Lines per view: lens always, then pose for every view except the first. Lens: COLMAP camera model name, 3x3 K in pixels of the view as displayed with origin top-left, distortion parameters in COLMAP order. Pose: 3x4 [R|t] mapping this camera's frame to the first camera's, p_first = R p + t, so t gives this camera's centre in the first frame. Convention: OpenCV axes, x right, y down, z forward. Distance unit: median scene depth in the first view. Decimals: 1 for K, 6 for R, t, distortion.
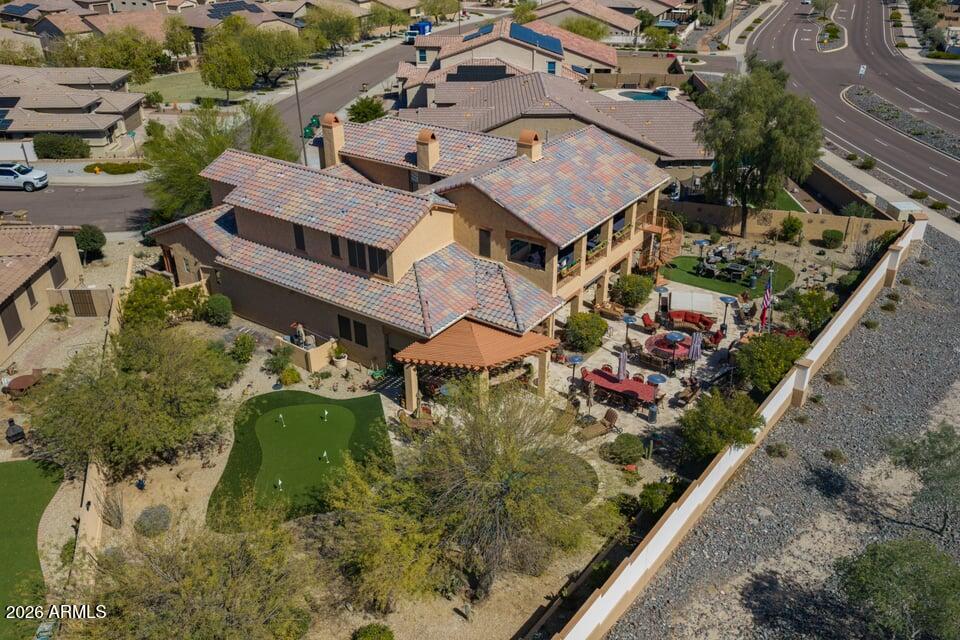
lens RADIAL K [[801.2, 0, 483.5], [0, 801.2, 318.9], [0, 0, 1]] dist [0.016327, -0.032513]
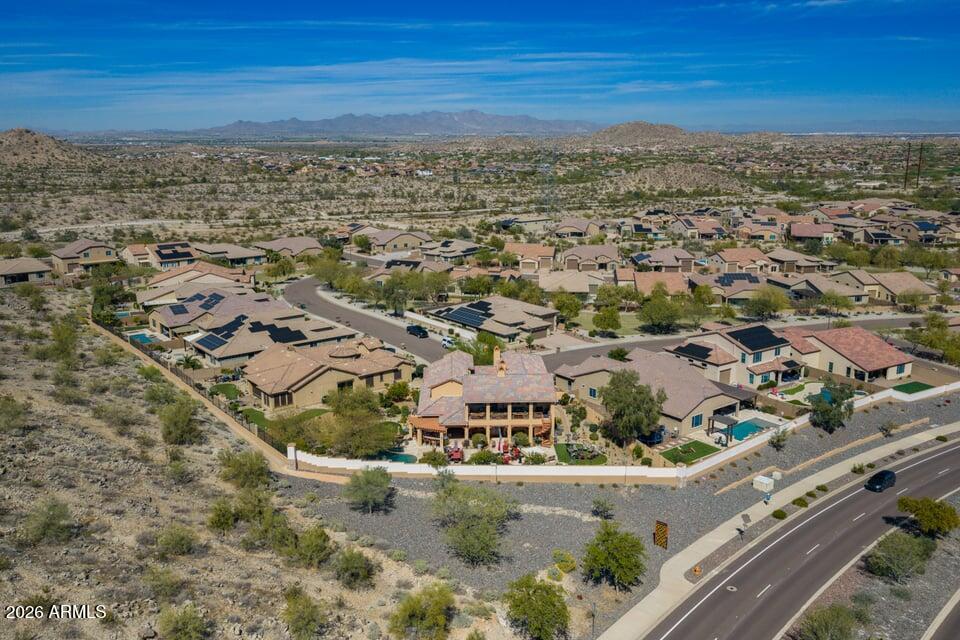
lens RADIAL K [[788.1, 0, 480.0], [0, 788.1, 320.0], [0, 0, 1]] dist [0.015669, -0.009436]
pose [[0.604884, 0.187360, -0.773959, 2.025186], [-0.376148, 0.923887, -0.070322, -0.166553], [0.701875, 0.333660, 0.629319, -0.750970]]
